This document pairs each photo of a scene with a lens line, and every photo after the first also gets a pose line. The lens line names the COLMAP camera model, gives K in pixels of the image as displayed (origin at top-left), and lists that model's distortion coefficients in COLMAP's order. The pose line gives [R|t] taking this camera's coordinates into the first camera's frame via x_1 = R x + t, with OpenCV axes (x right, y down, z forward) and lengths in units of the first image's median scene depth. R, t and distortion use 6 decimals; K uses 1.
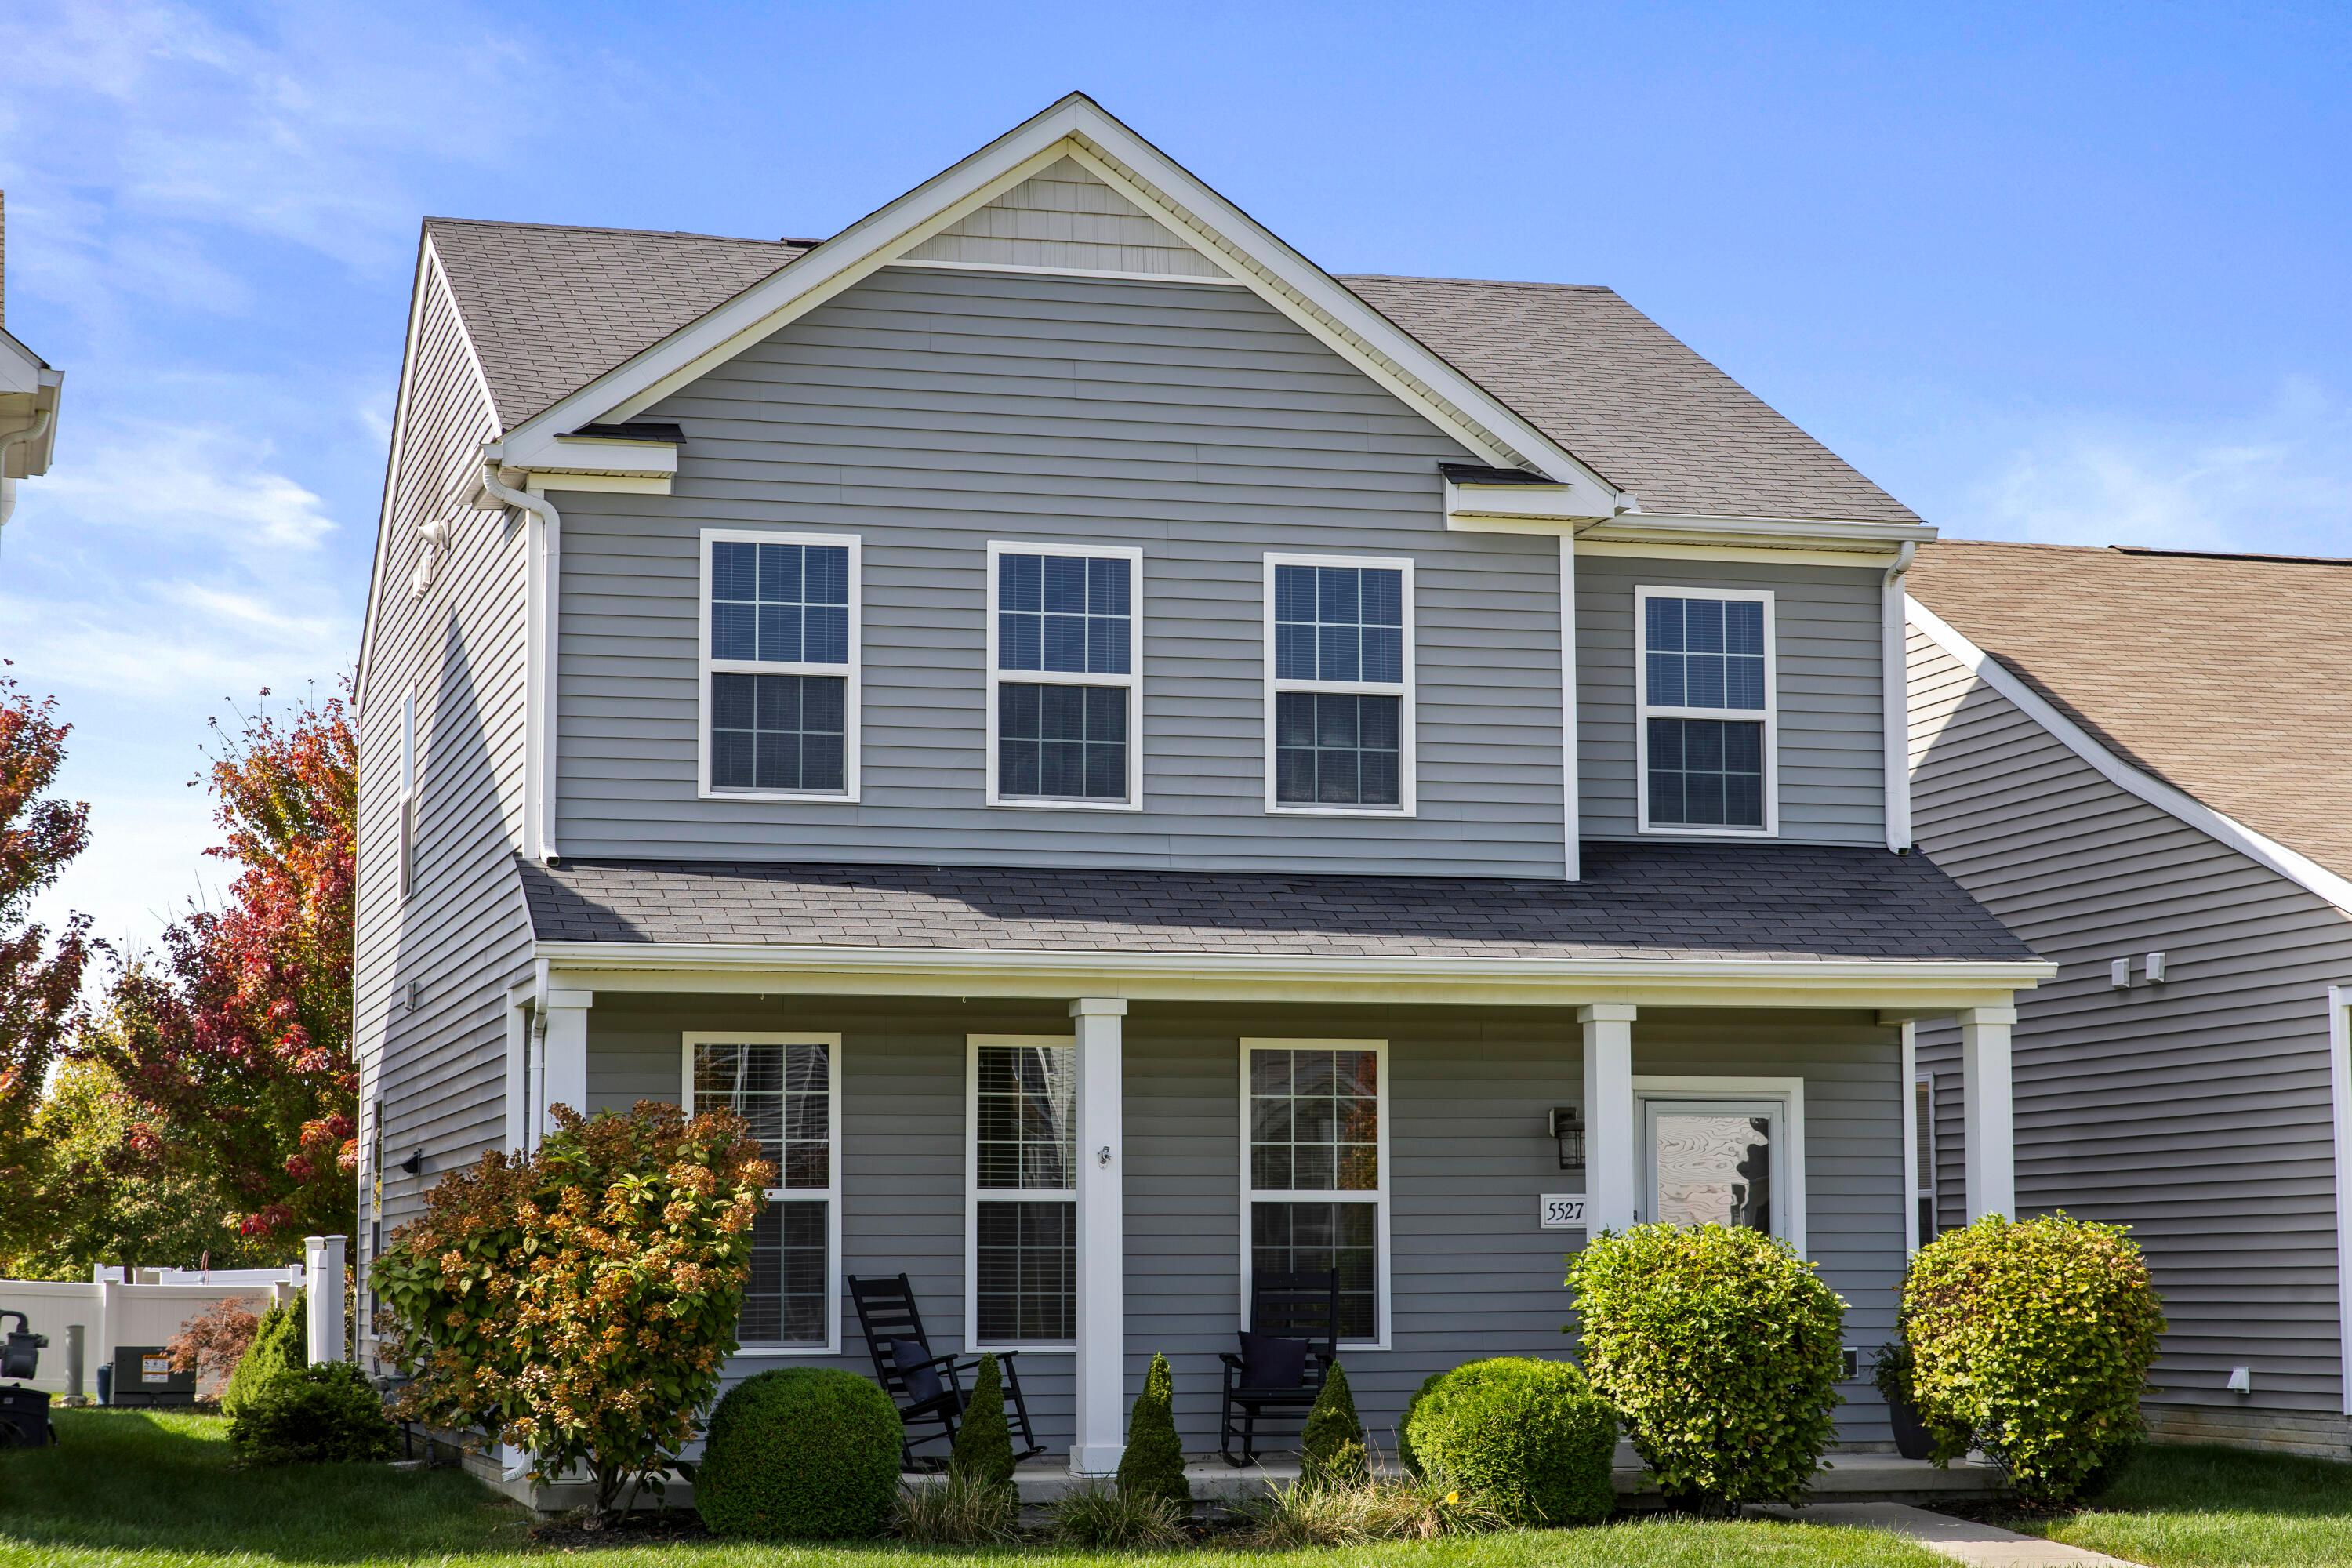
lens RADIAL K [[4353.9, 0, 1176.0], [0, 4353.9, 784.0], [0, 0, 1]] dist [-0.007258, 0.020777]
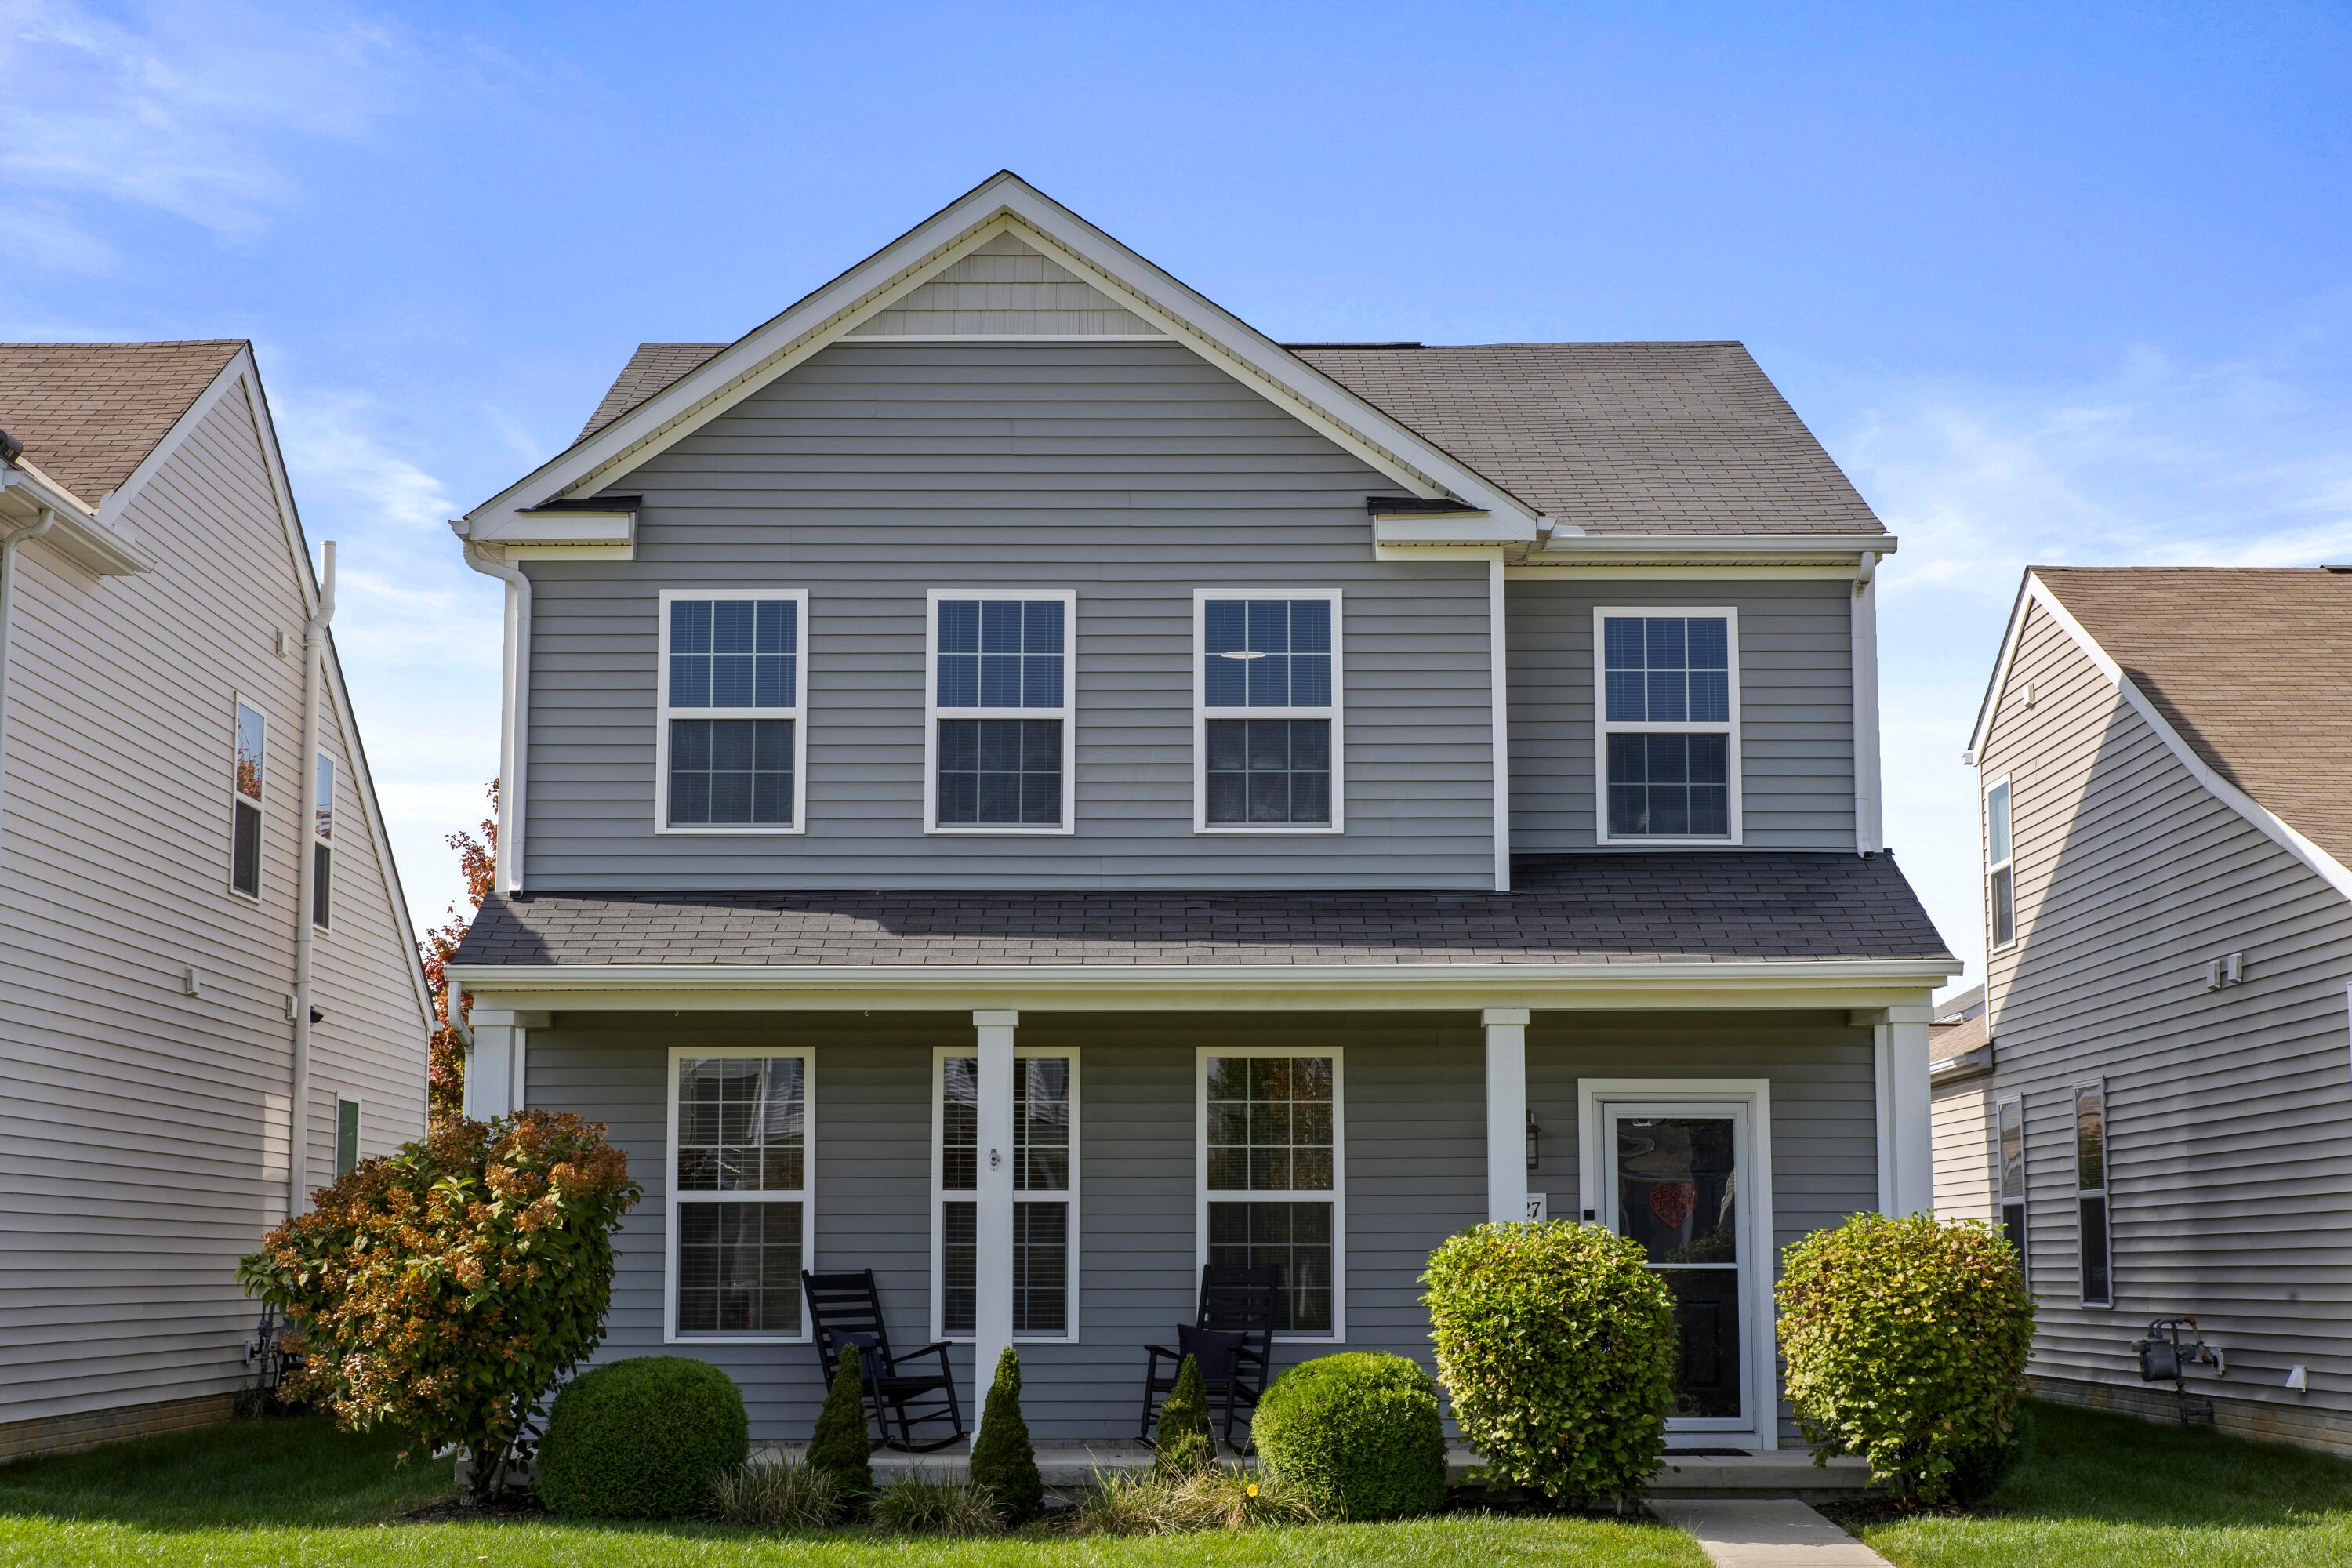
lens RADIAL K [[3506.6, 0, 1176.0], [0, 3506.6, 784.0], [0, 0, 1]] dist [0.000003, 0.011508]
pose [[0.964174, -0.033670, -0.263126, 0.243655], [0.027400, 0.999247, -0.027462, 0.018077], [0.263853, 0.019268, 0.964370, 0.176900]]
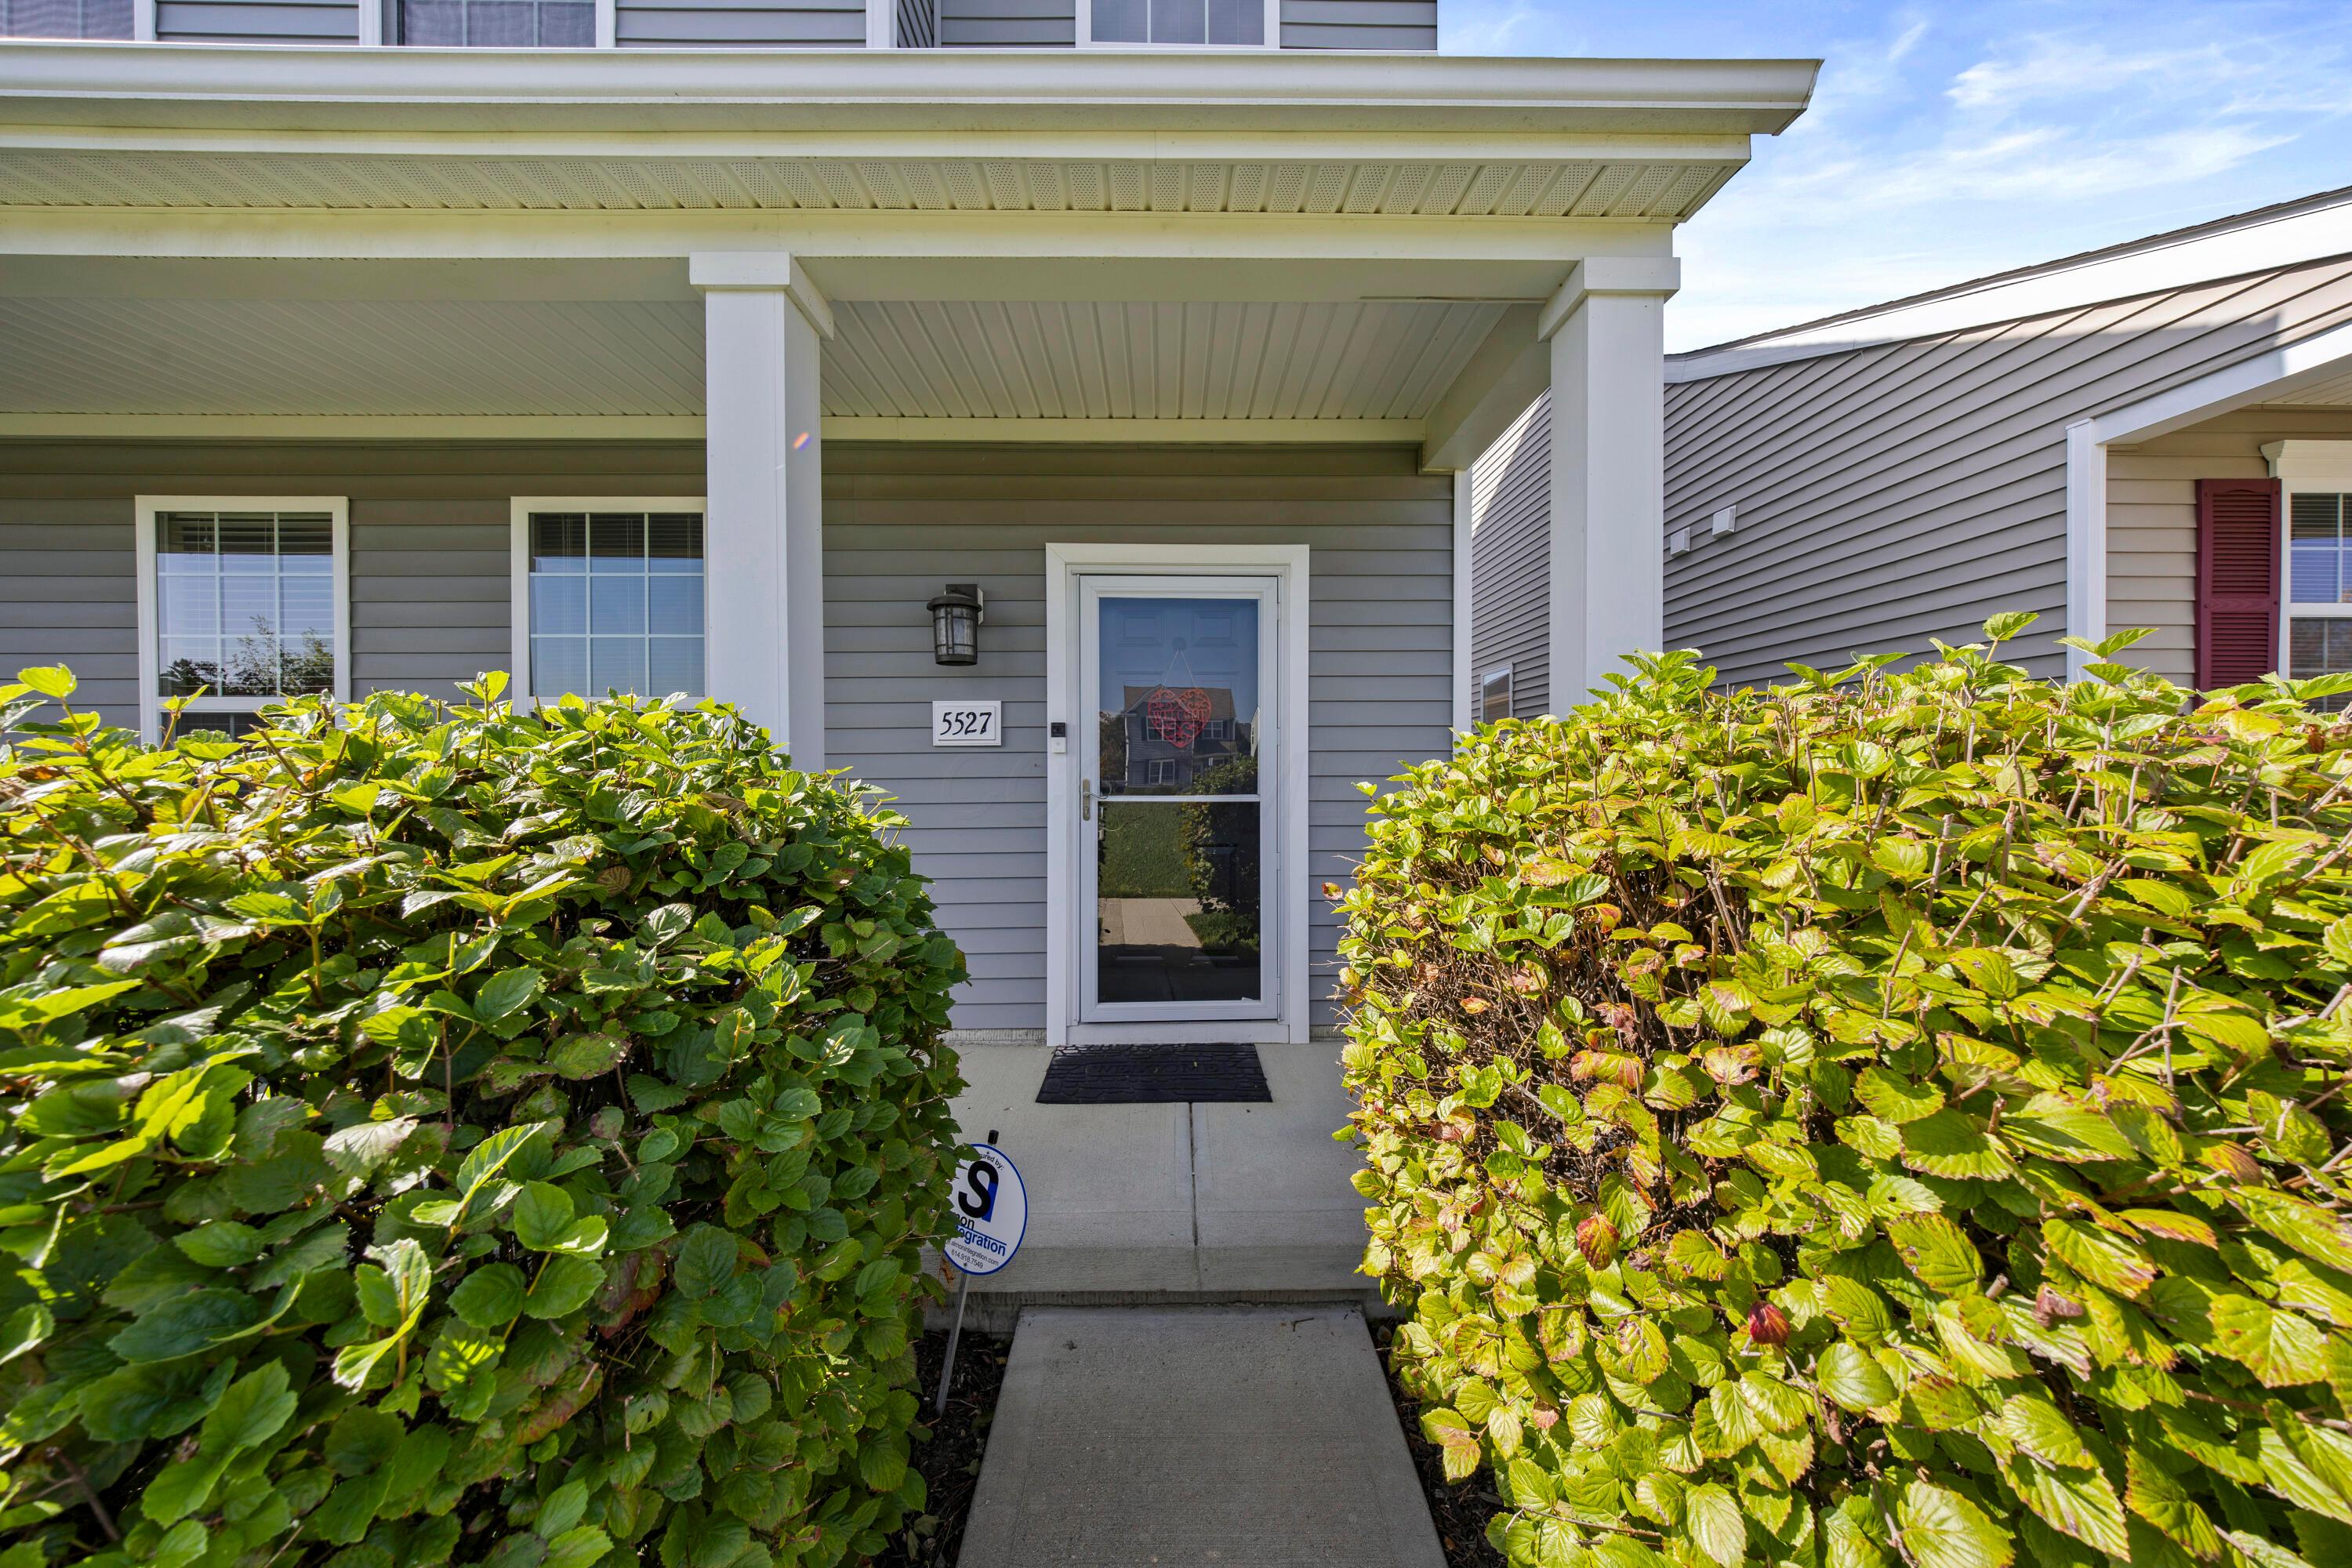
lens RADIAL K [[743.3, 0, 1176.0], [0, 743.3, 784.0], [0, 0, 1]] dist [0.000085, 0.000001]
pose [[0.965974, 0.004575, -0.258597, 0.165270], [0.028012, 0.992111, 0.122191, 0.097857], [0.257116, -0.125277, 0.958226, 0.921769]]
